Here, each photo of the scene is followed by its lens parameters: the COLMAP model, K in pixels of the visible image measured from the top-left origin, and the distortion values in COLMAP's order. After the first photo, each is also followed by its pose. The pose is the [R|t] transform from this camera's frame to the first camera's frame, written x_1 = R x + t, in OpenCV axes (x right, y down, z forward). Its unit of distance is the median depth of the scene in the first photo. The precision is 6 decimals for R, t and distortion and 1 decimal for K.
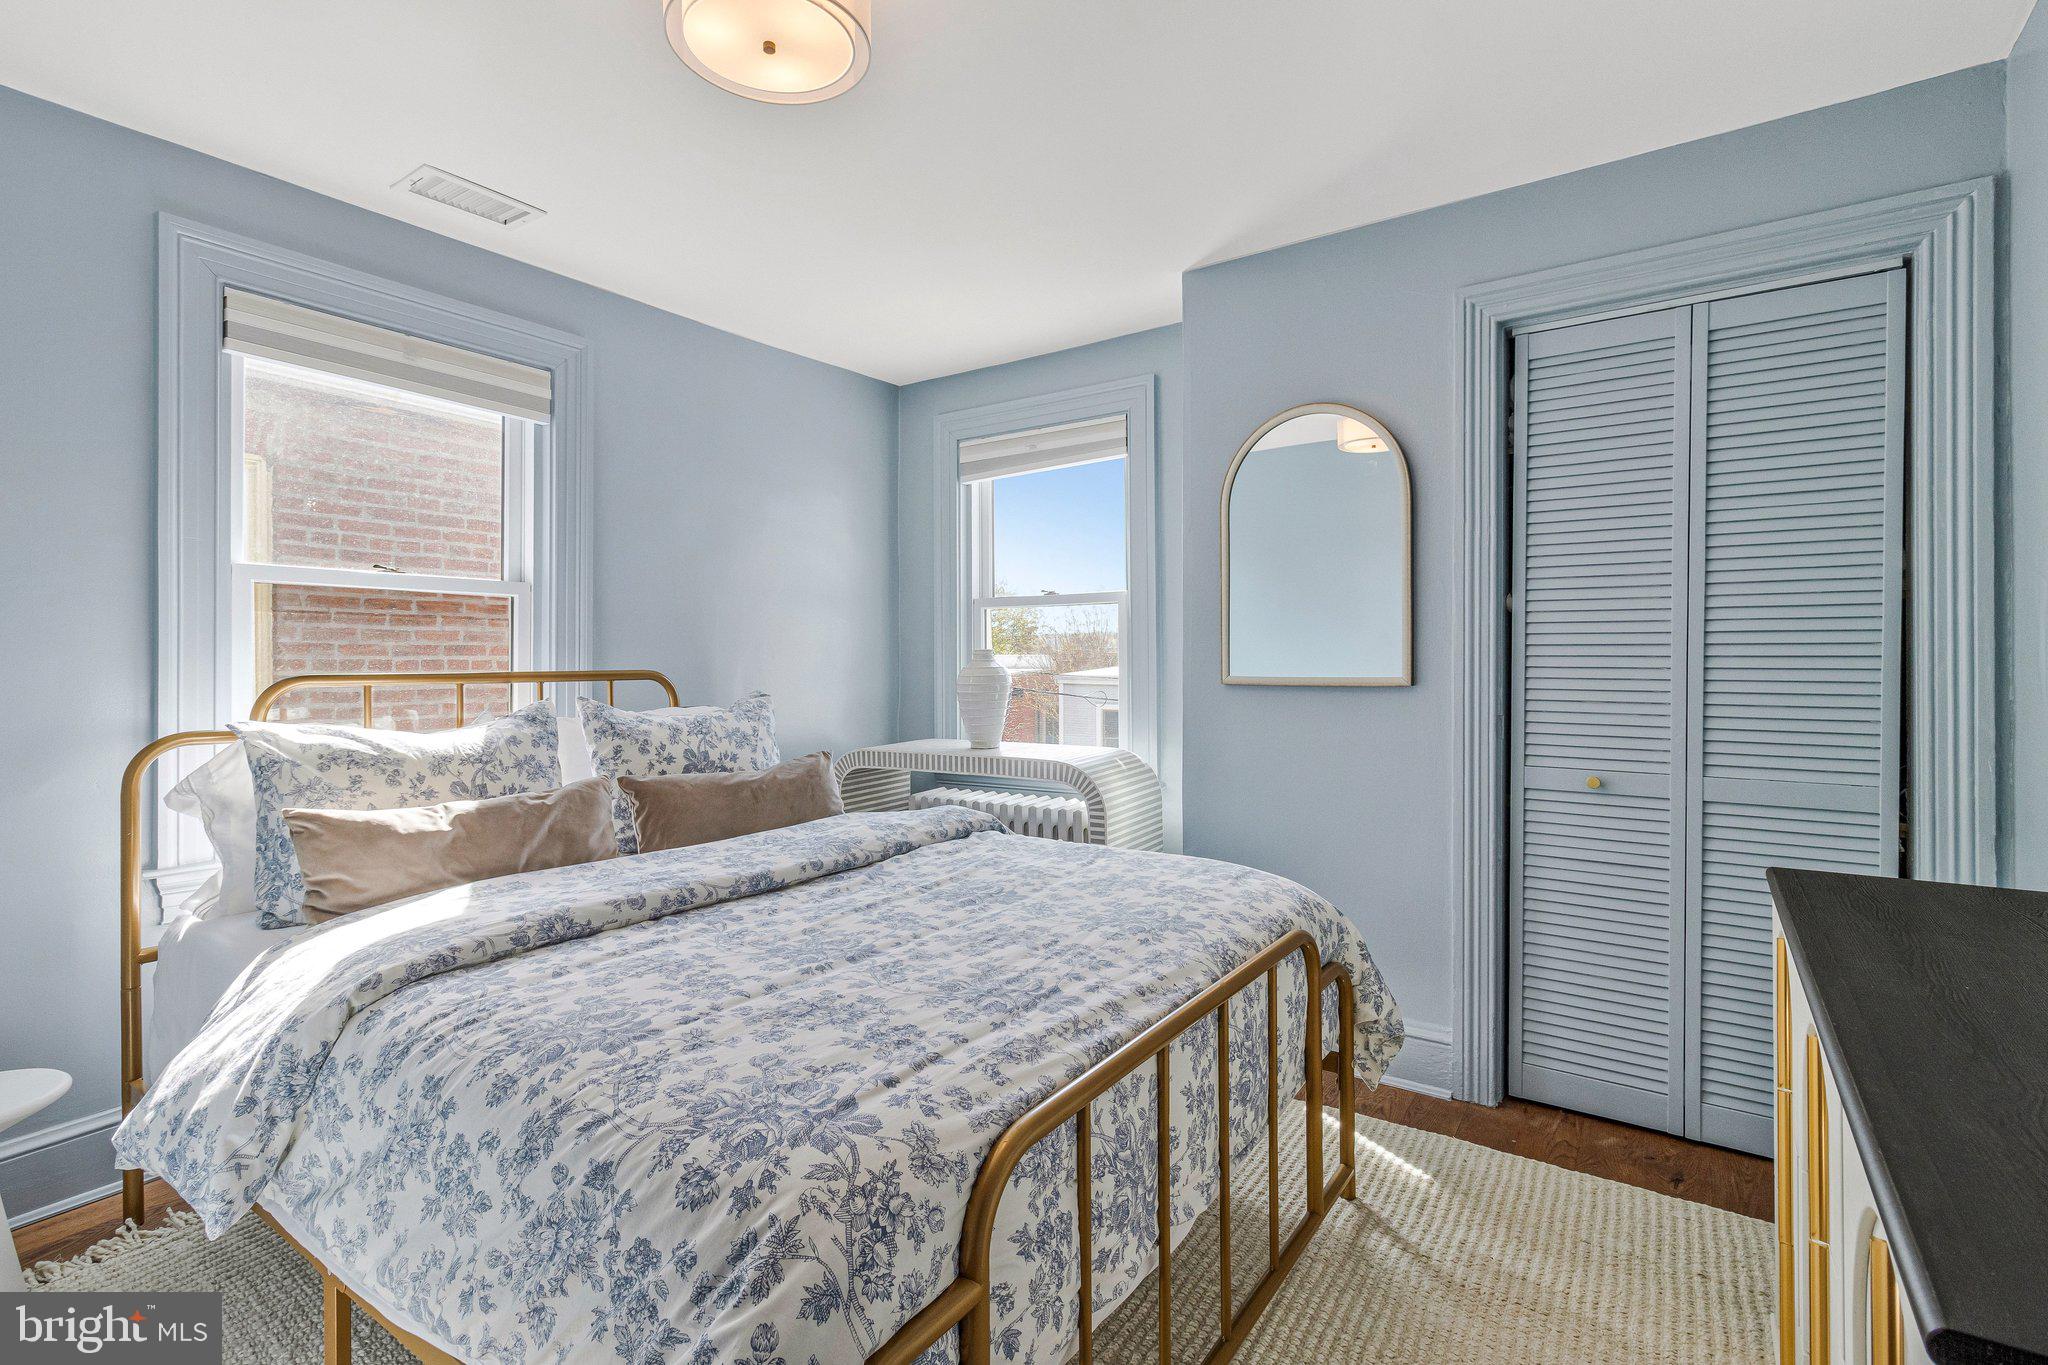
lens RADIAL K [[980.7, 0, 1040.7], [0, 980.7, 668.5], [0, 0, 1]] dist [0.003617, 0.000192]
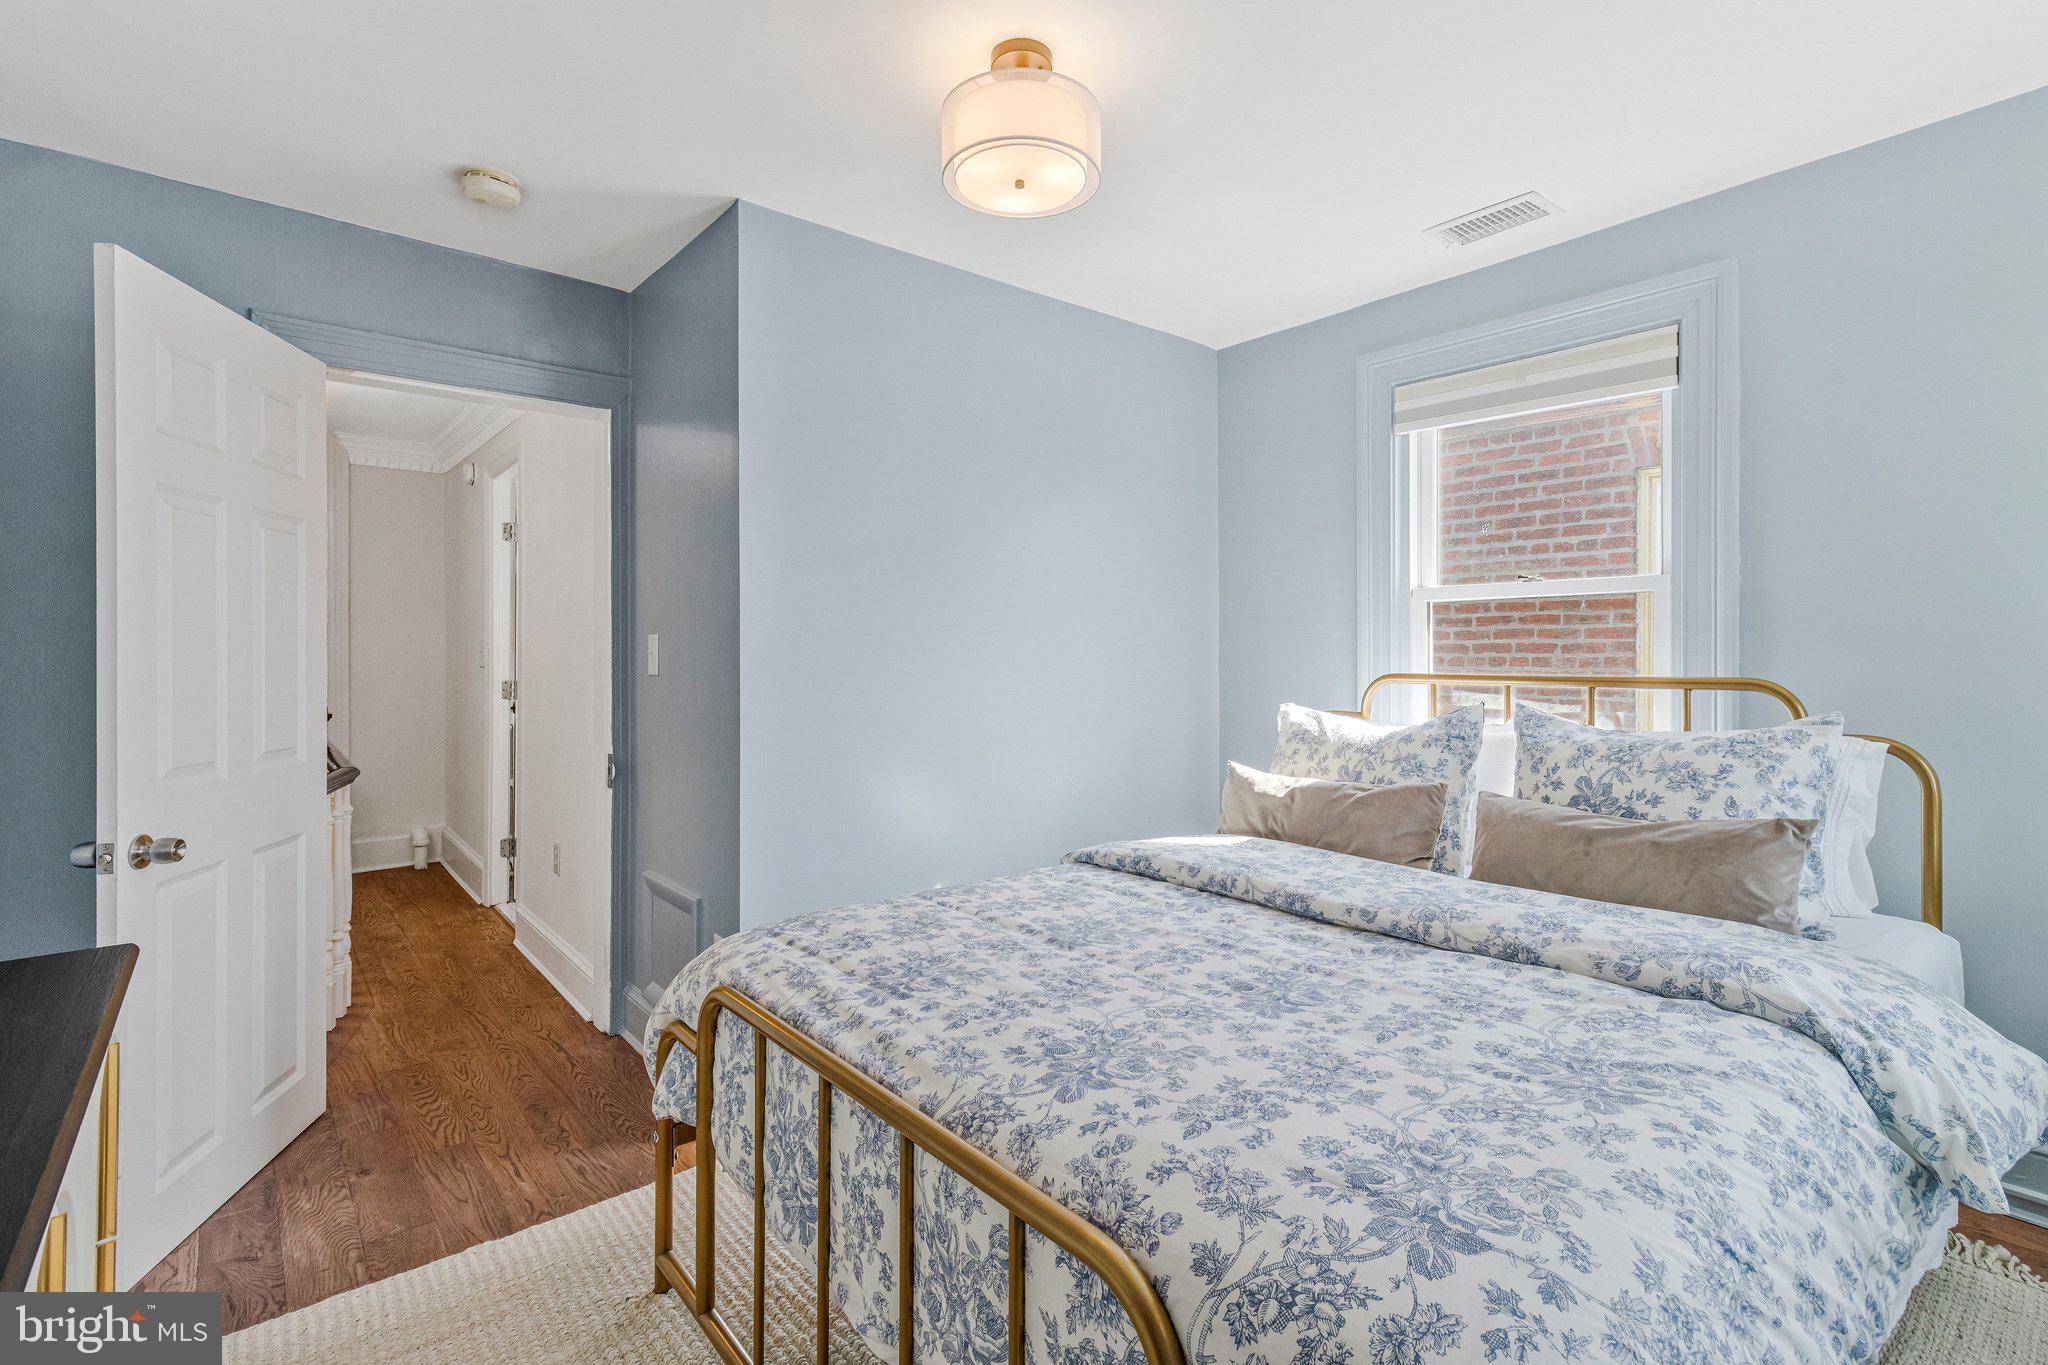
lens RADIAL K [[980.7, 0, 1042.0], [0, 980.7, 664.8], [0, 0, 1]] dist [0.003617, 0.000192]
pose [[-0.293114, 0.011840, -0.956004, 0.785900], [-0.006336, 0.999877, 0.014326, -0.026513], [0.956056, 0.010256, -0.293003, 1.193196]]
